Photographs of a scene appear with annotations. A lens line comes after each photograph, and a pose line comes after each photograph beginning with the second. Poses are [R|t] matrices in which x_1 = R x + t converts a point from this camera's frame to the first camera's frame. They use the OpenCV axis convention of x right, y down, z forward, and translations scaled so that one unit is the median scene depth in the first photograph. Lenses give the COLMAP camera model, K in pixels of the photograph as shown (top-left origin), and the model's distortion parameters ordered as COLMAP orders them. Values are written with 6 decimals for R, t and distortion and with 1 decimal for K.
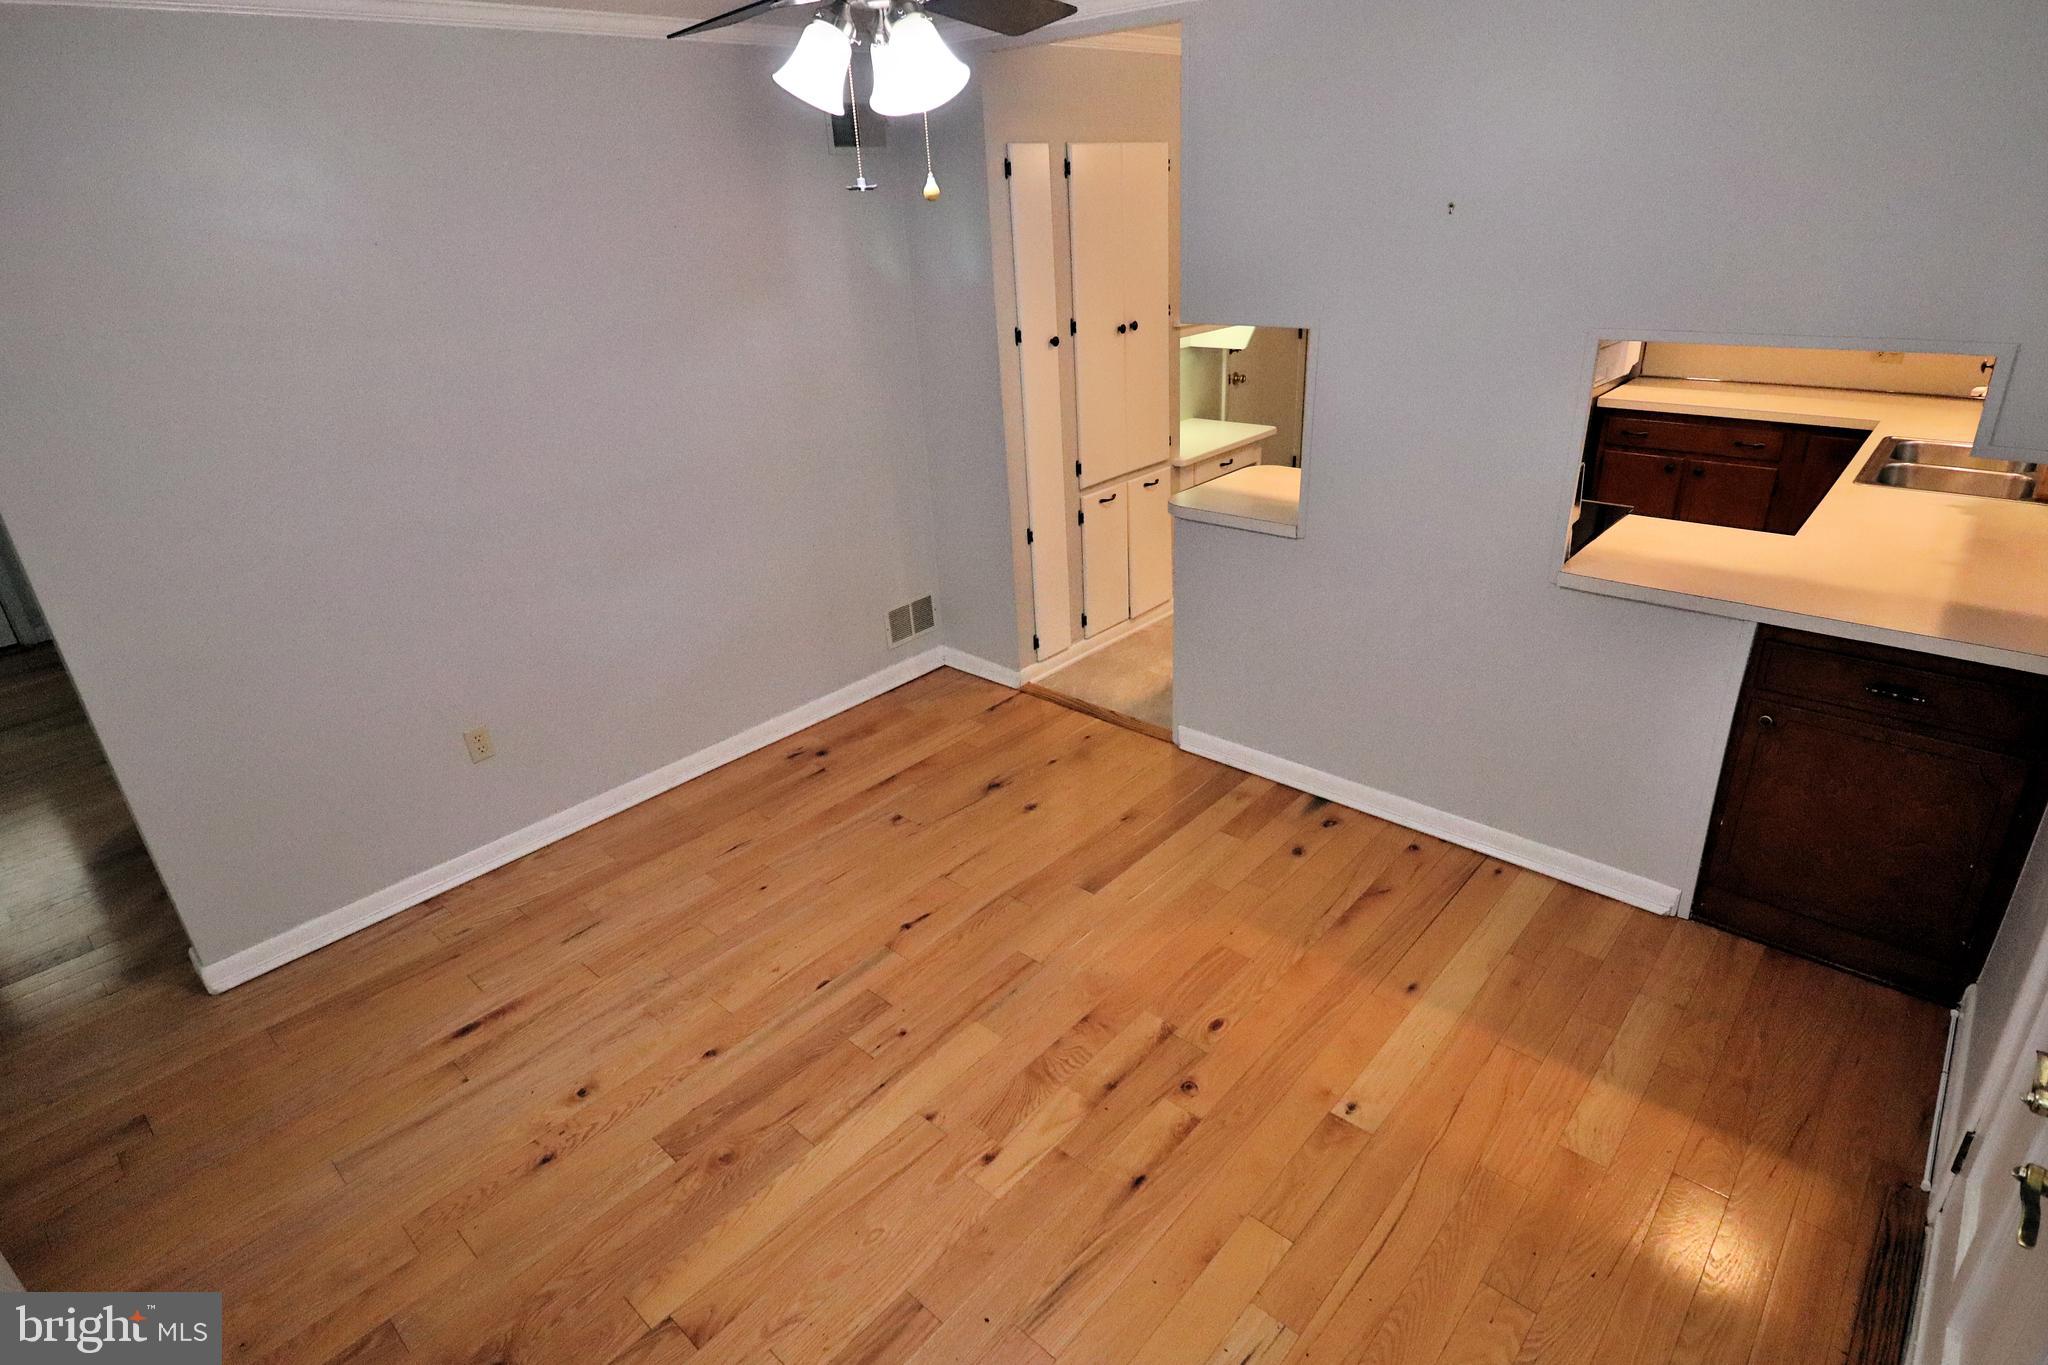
lens RADIAL K [[1053.6, 0, 1030.8], [0, 1053.6, 665.1], [0, 0, 1]] dist [-0.000453, -0.013302]
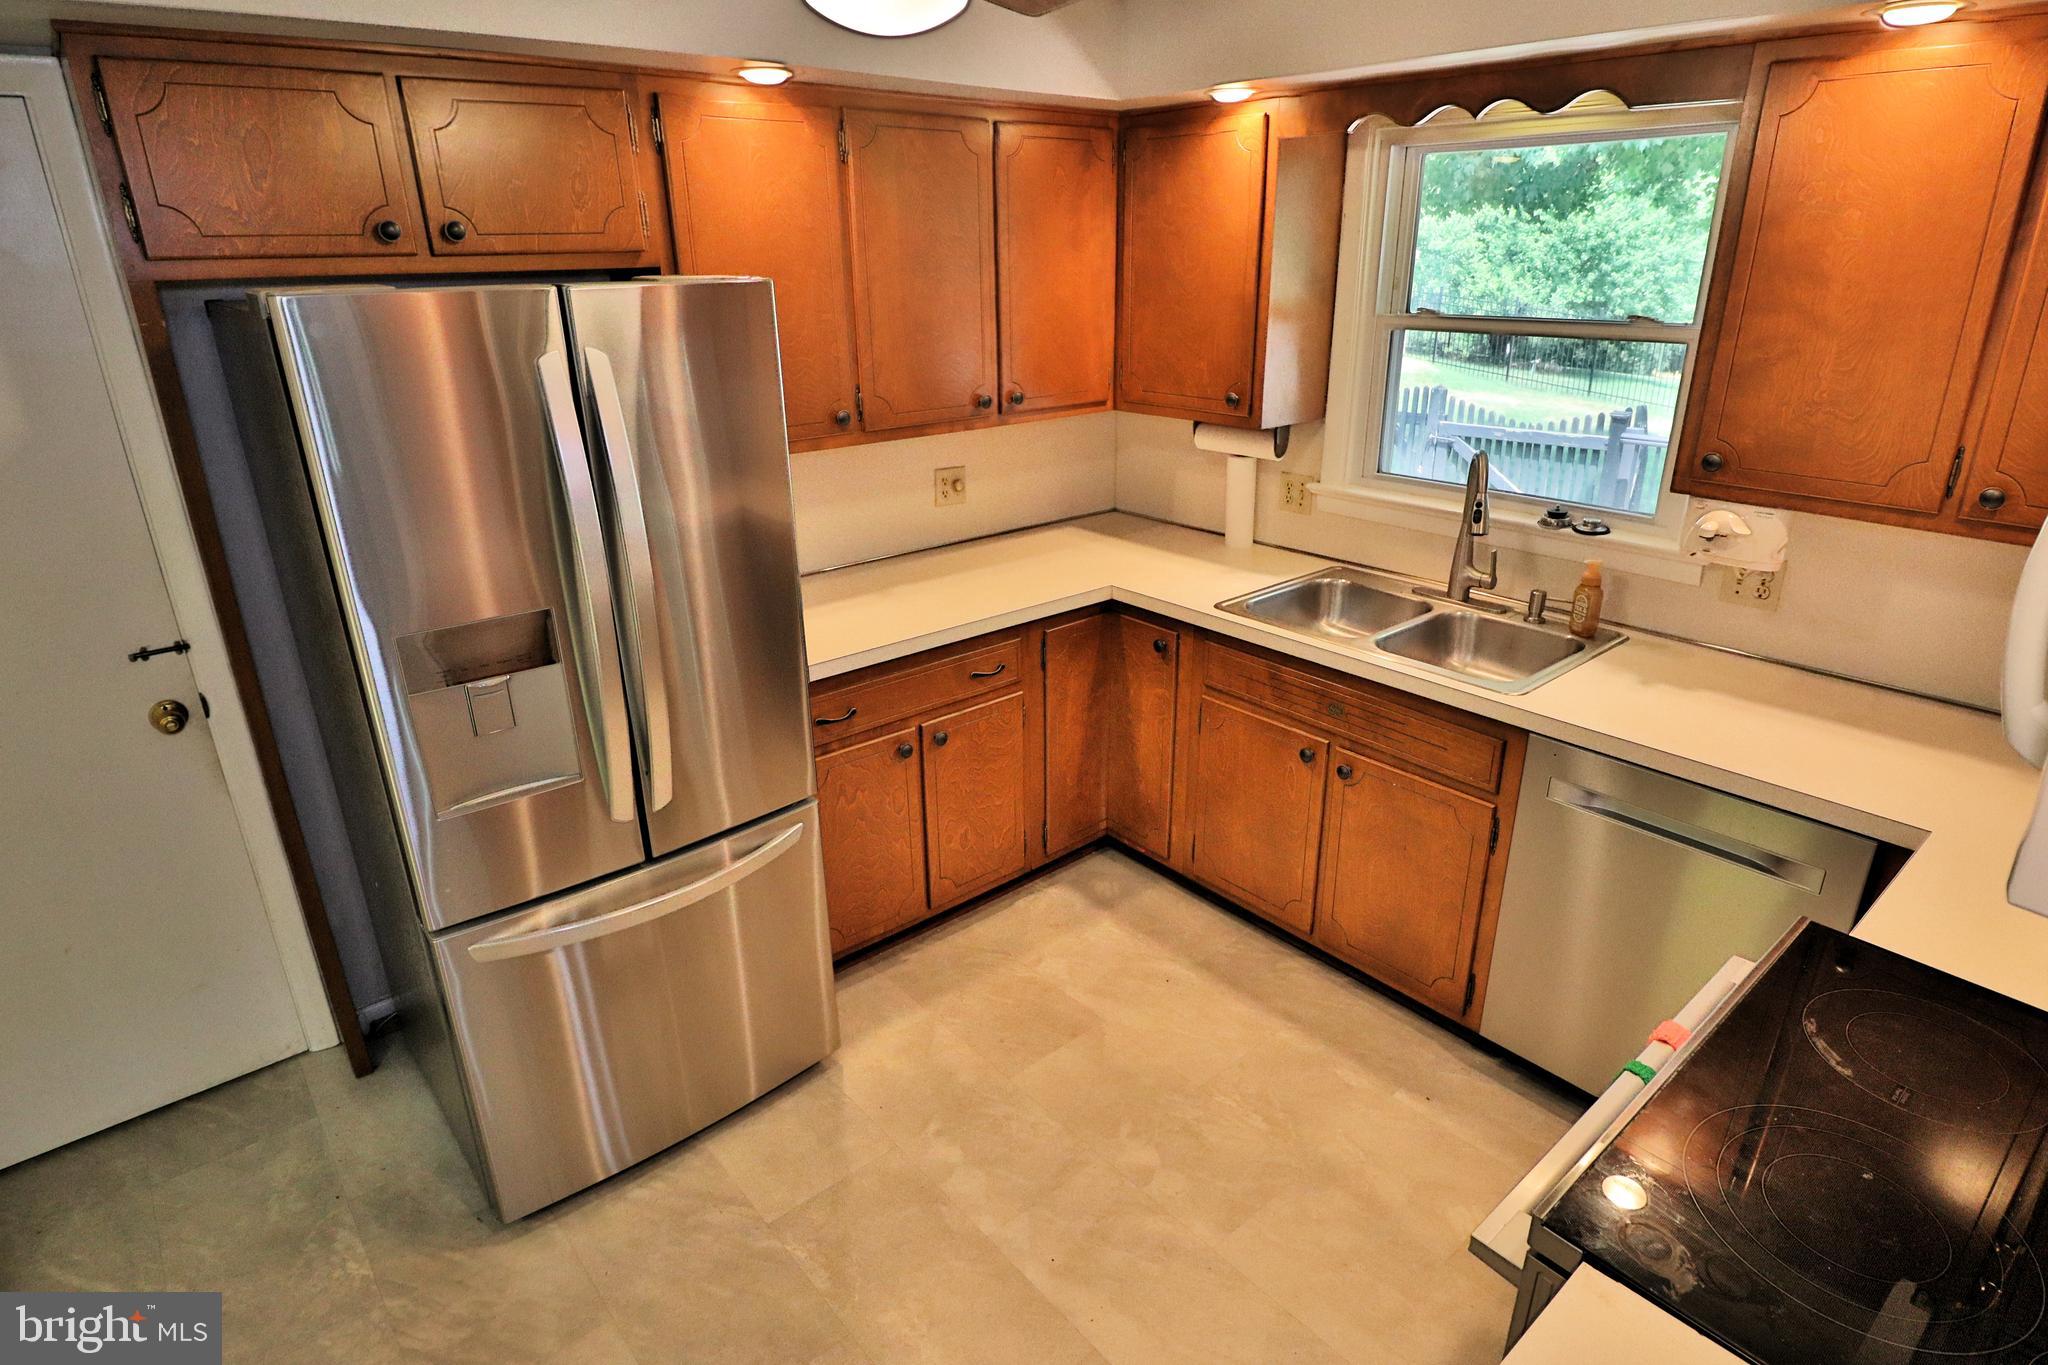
lens RADIAL K [[1089.9, 0, 1030.8], [0, 1089.9, 669.0], [0, 0, 1]] dist [0.006927, -0.022985]
pose [[0.134558, -0.310348, 0.941052, 0.135687], [0.406159, 0.883519, 0.233299, -0.489328], [-0.903841, 0.350825, 0.244935, 1.158946]]
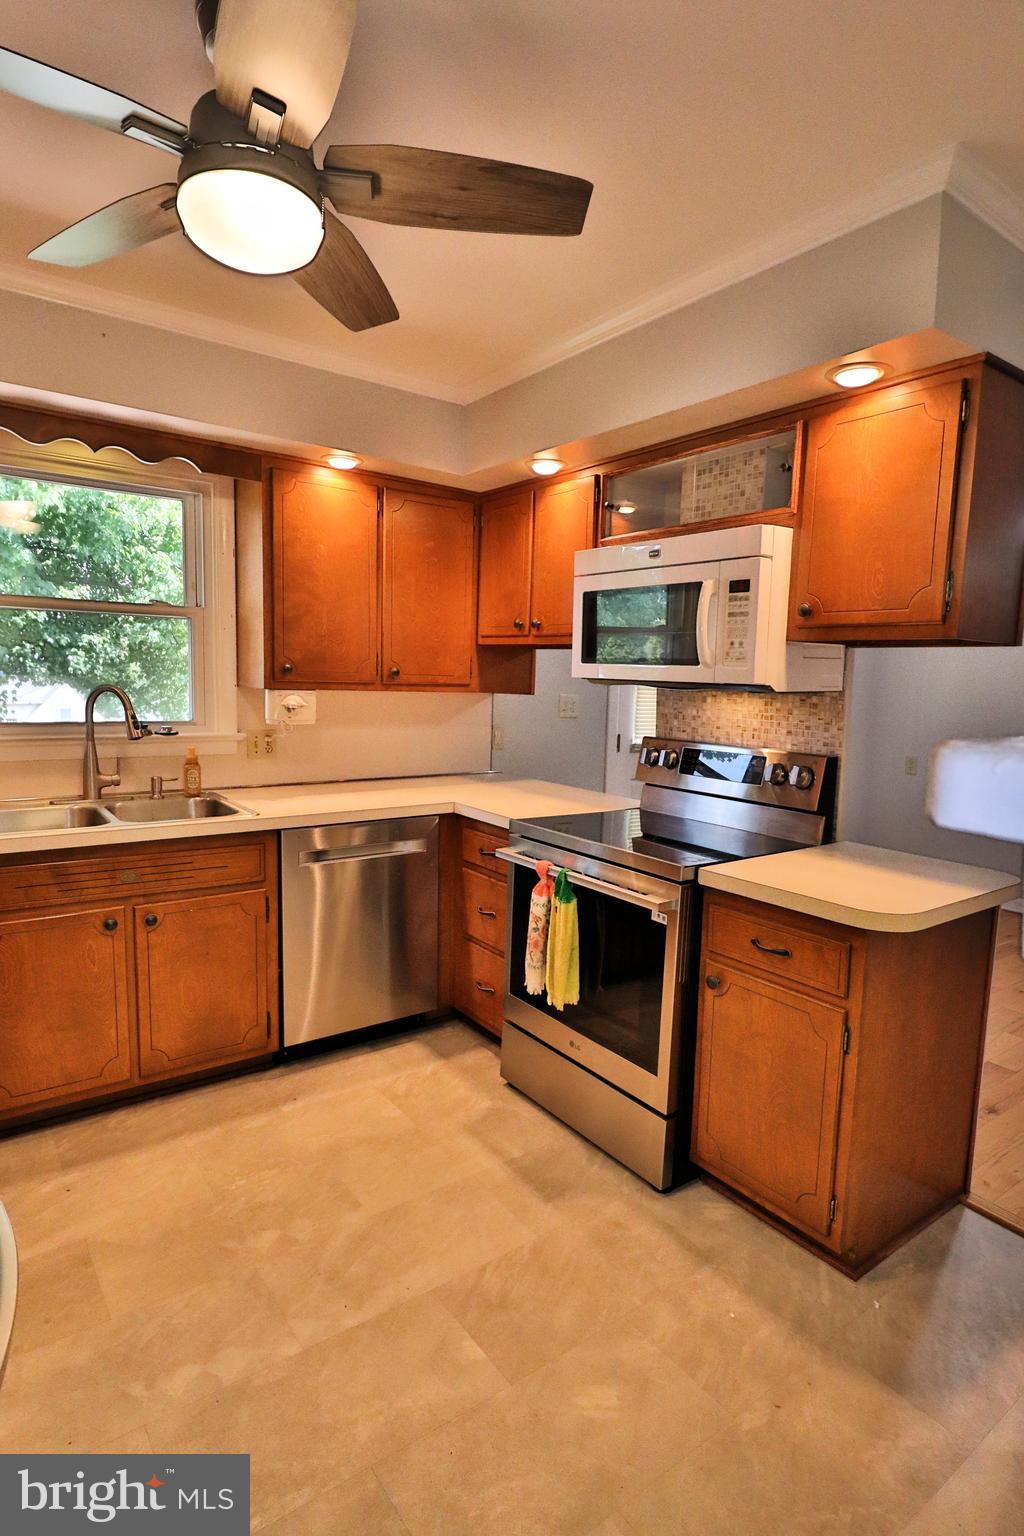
lens RADIAL K [[817.4, 0, 521.1], [0, 817.4, 779.9], [0, 0, 1]] dist [0.006927, -0.022985]
pose [[-0.978634, -0.004243, 0.205567, 0.402184], [0.101630, 0.859132, 0.501561, -0.604690], [-0.178738, 0.511736, -0.840345, 1.689355]]
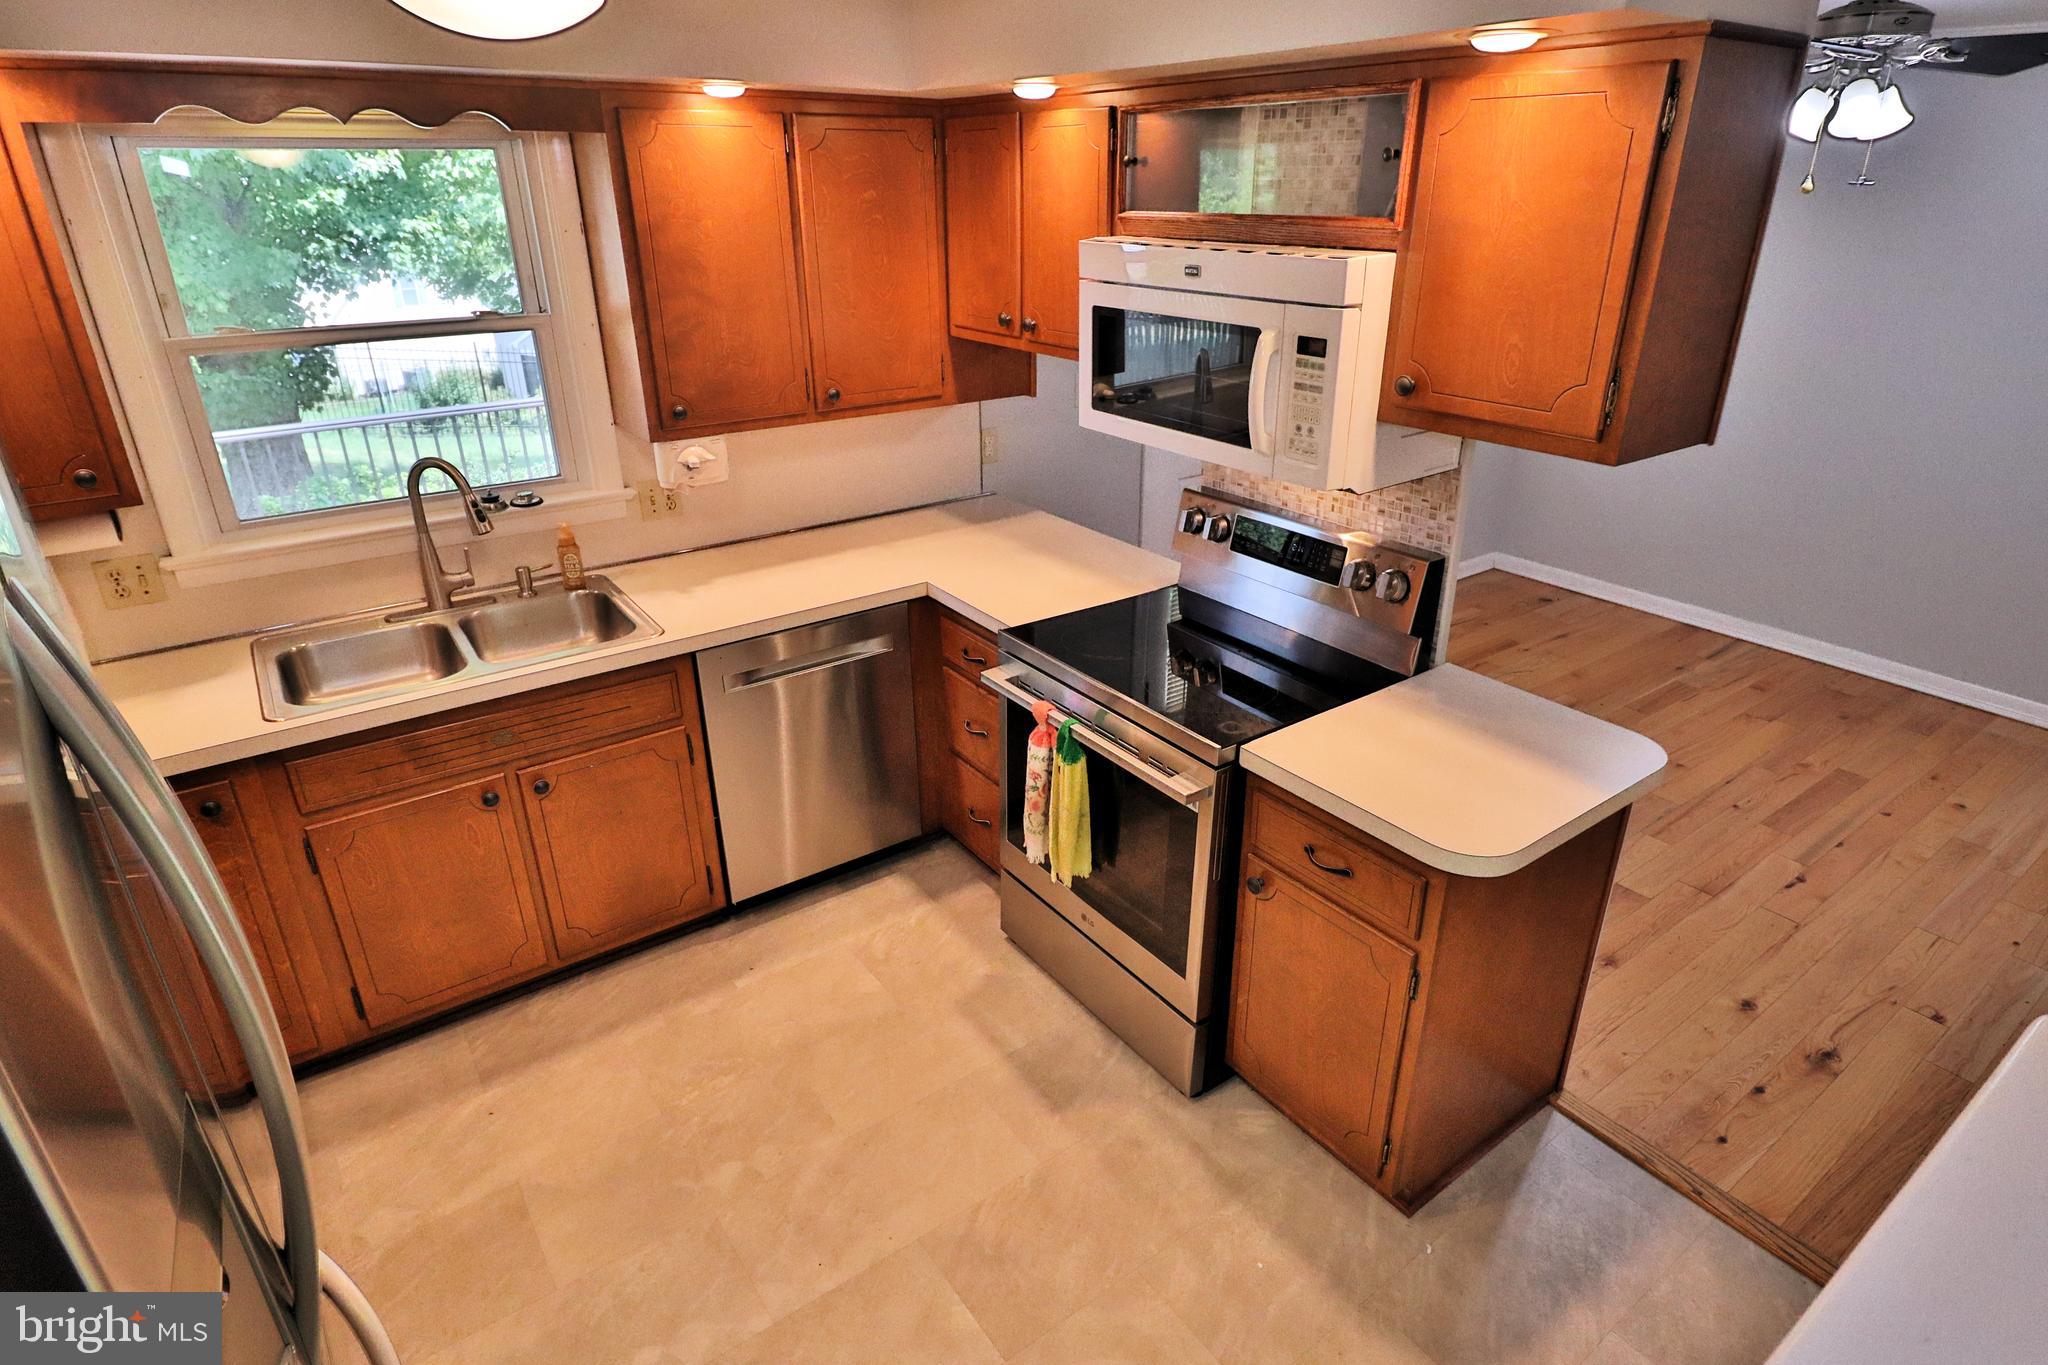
lens RADIAL K [[1089.9, 0, 1030.8], [0, 1089.9, 669.0], [0, 0, 1]] dist [0.006927, -0.022985]
pose [[-0.974898, -0.036853, 0.219580, 0.378052], [0.137193, 0.677311, 0.722792, -0.727816], [-0.175361, 0.734773, -0.655253, 1.570483]]
